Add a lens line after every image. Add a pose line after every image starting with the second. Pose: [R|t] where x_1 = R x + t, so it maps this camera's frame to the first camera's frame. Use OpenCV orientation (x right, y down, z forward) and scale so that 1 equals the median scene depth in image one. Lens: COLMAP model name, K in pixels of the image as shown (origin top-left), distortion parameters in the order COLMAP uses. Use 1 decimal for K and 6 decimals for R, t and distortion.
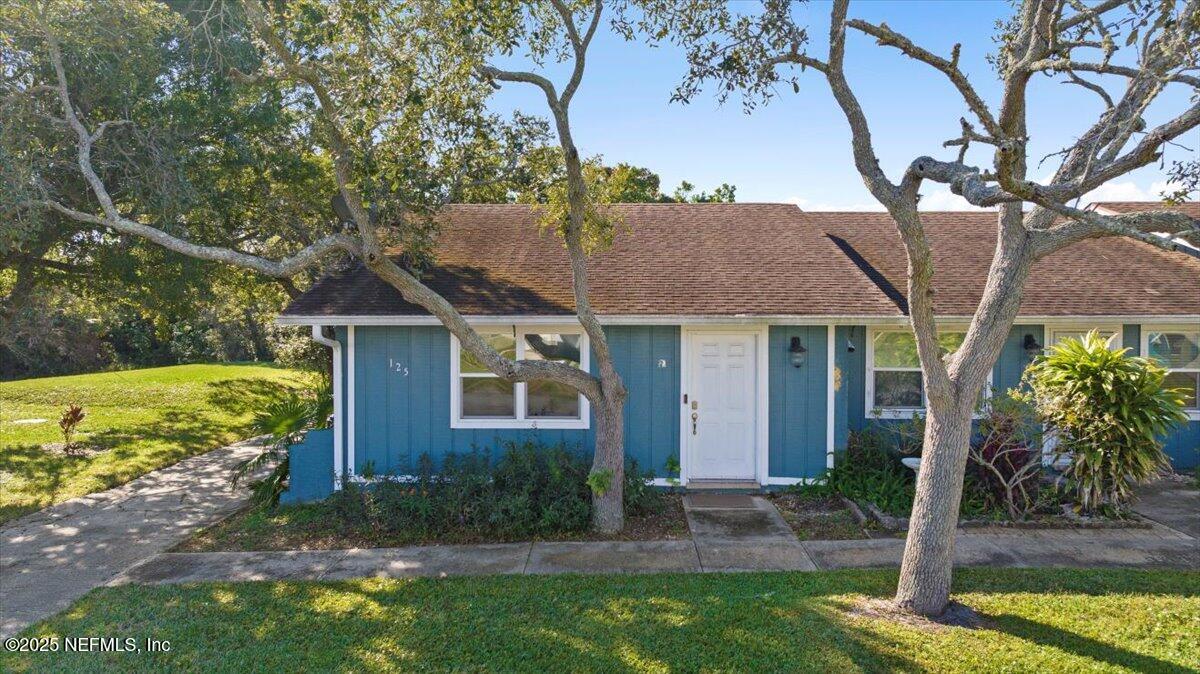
lens RADIAL K [[850.1, 0, 594.2], [0, 850.1, 331.6], [0, 0, 1]] dist [-0.028831, 0.022752]
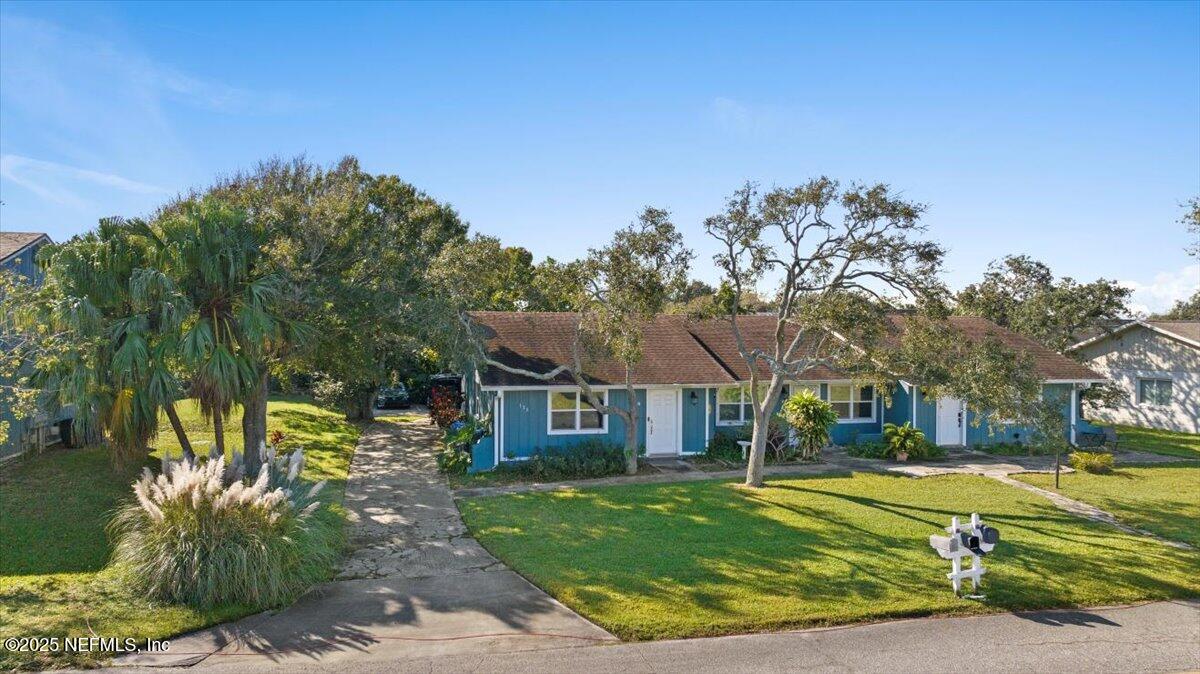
lens RADIAL K [[850.1, 0, 594.2], [0, 850.1, 331.6], [0, 0, 1]] dist [-0.028831, 0.022752]
pose [[0.965720, 0.003902, 0.259555, -0.660603], [0.000668, 0.999846, -0.017514, -0.123296], [-0.259583, 0.017087, 0.965570, -1.245551]]
